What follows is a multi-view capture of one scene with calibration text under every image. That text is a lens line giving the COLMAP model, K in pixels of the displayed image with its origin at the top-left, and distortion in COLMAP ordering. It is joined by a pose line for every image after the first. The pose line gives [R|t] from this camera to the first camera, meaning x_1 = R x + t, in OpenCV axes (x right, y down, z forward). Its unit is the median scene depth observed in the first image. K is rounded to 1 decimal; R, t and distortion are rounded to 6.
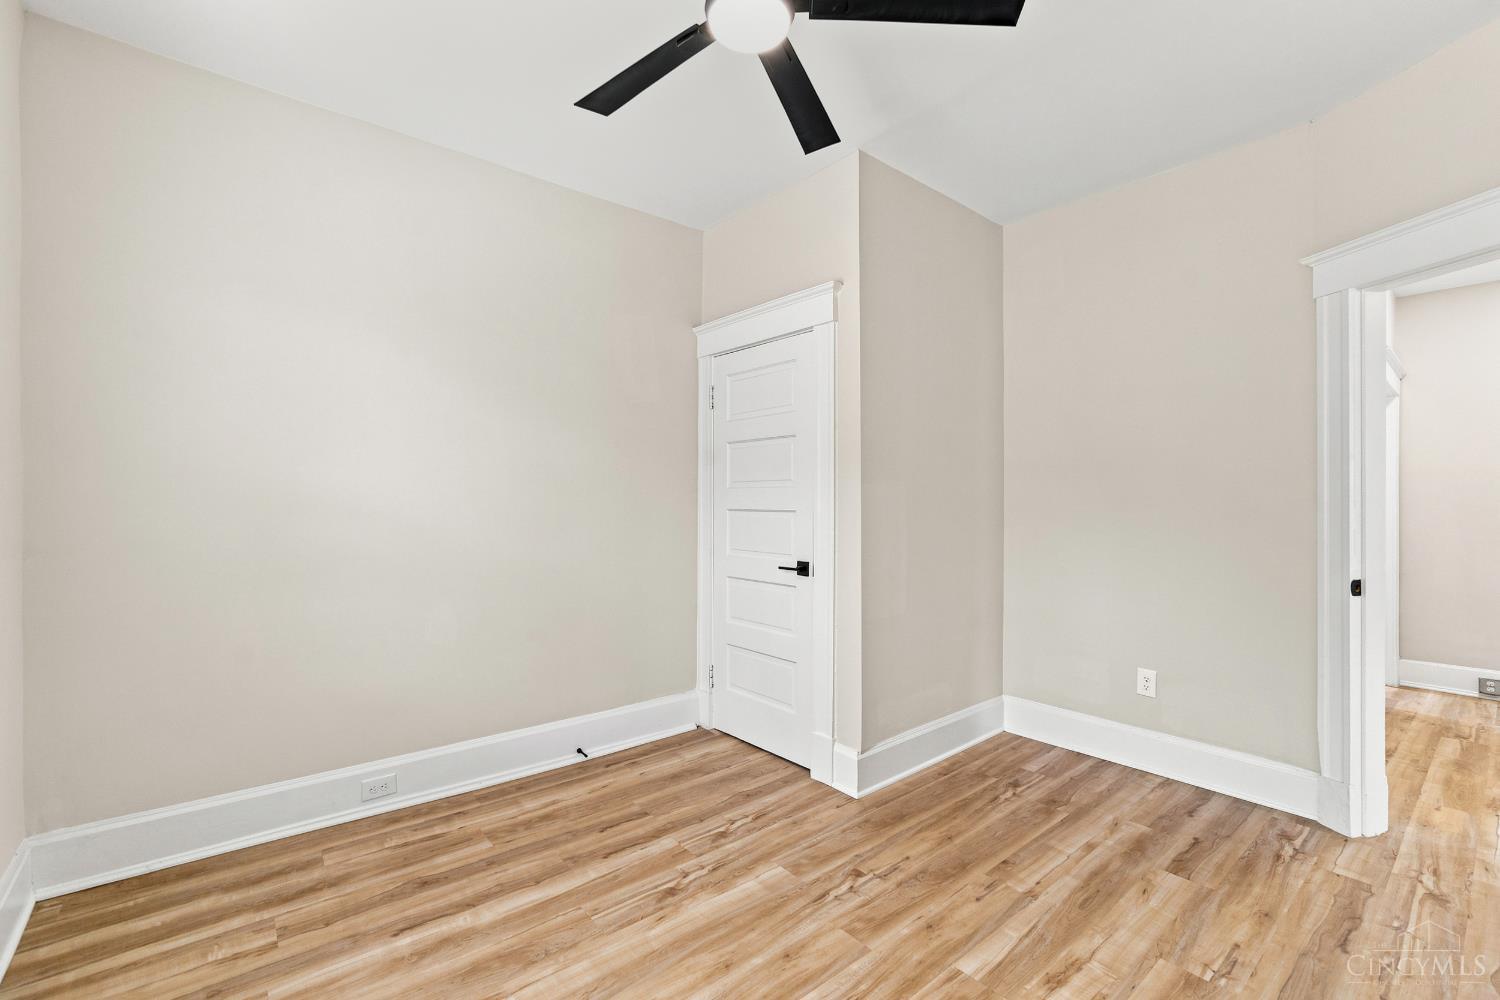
lens RADIAL K [[641.9, 0, 750.8], [0, 641.9, 506.5], [0, 0, 1]] dist [-0.001669, 0.000610]
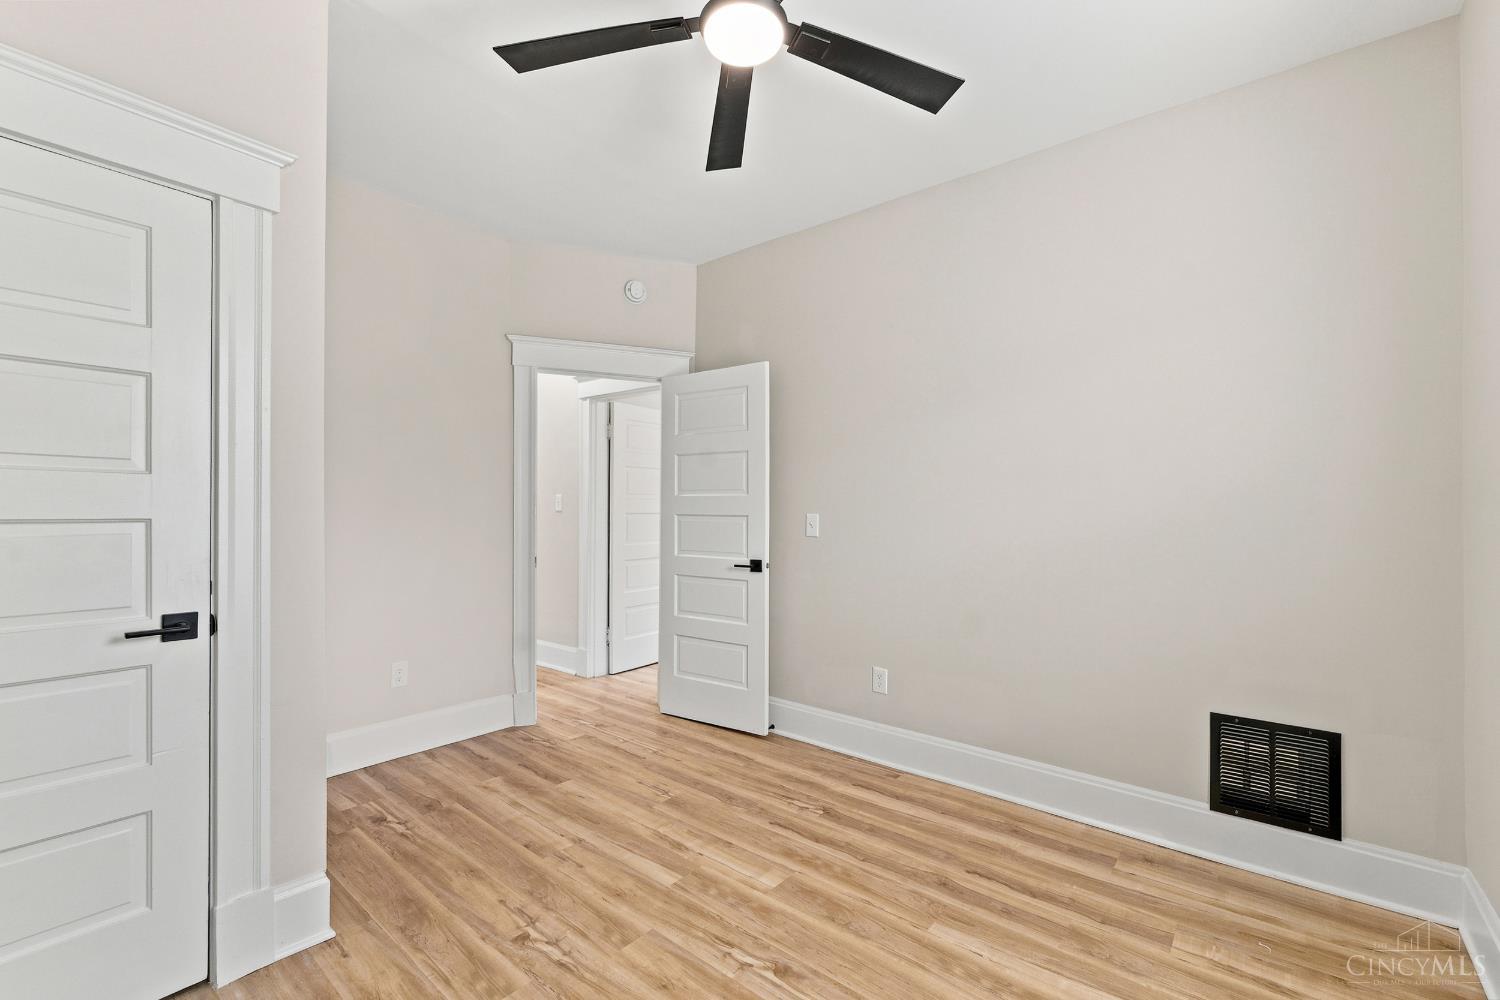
lens RADIAL K [[641.9, 0, 750.8], [0, 641.9, 506.5], [0, 0, 1]] dist [-0.001669, 0.000610]
pose [[-0.184014, 0.000494, 0.982923, -0.713760], [-0.006027, 0.999981, -0.001631, -0.004191], [-0.982905, -0.006224, -0.184008, 0.840869]]
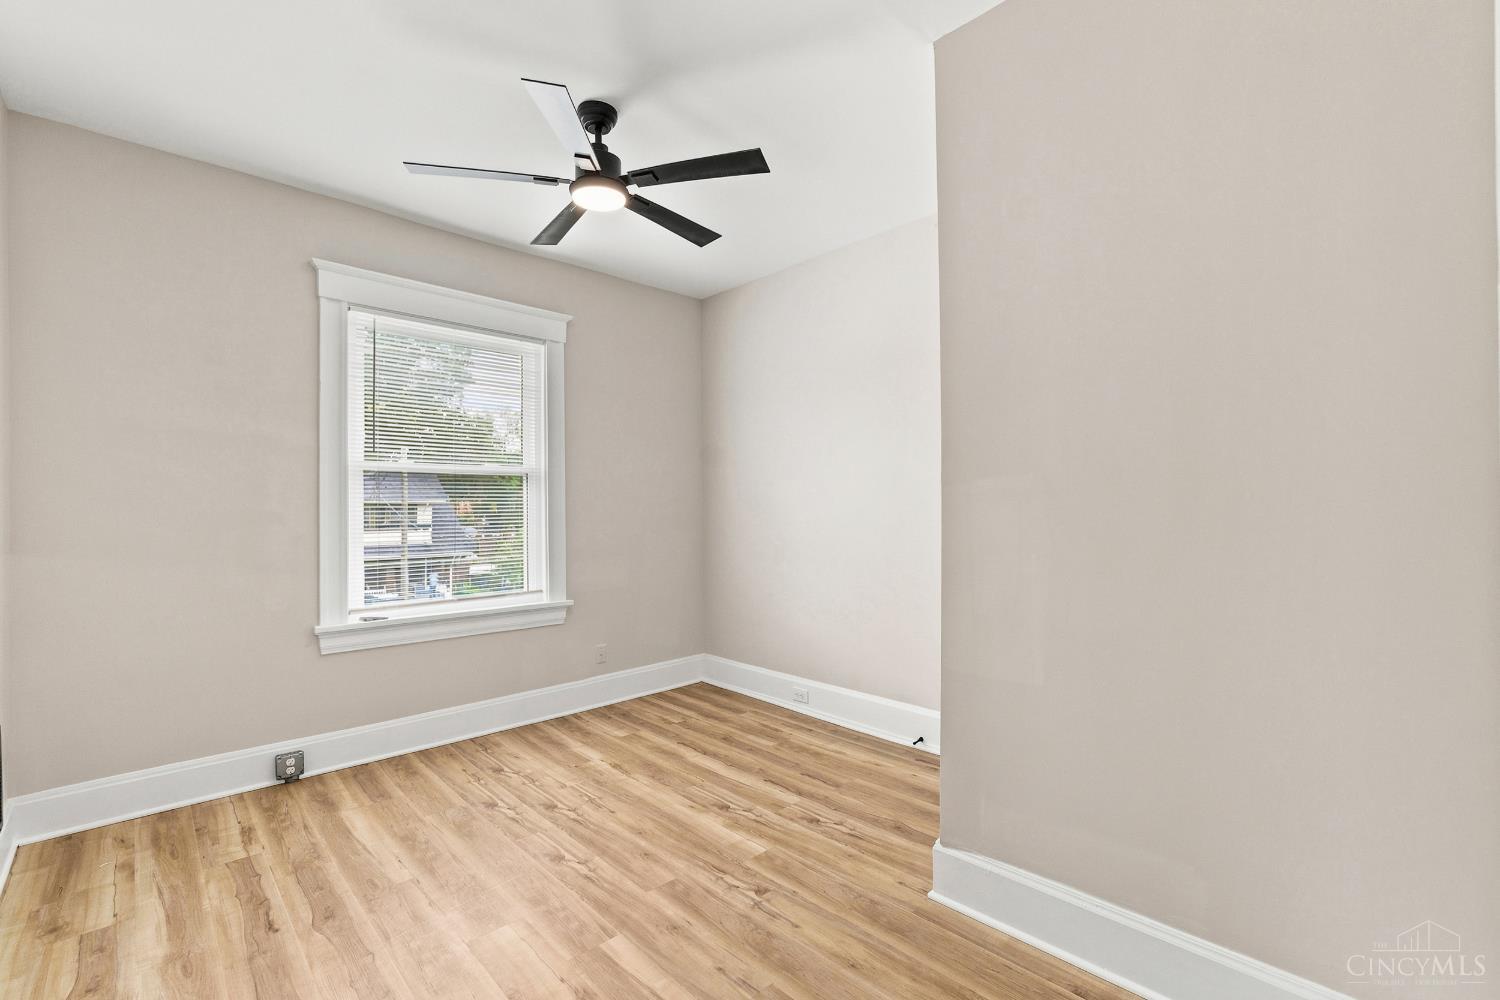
lens RADIAL K [[668.5, 0, 750.0], [0, 668.5, 500.0], [0, 0, 1]] dist [-0.000923, 0.000084]
pose [[0.055839, -0.016791, -0.998299, 1.151026], [0.005102, 0.999850, -0.016532, 0.000401], [0.998427, -0.004170, 0.055917, 0.907944]]
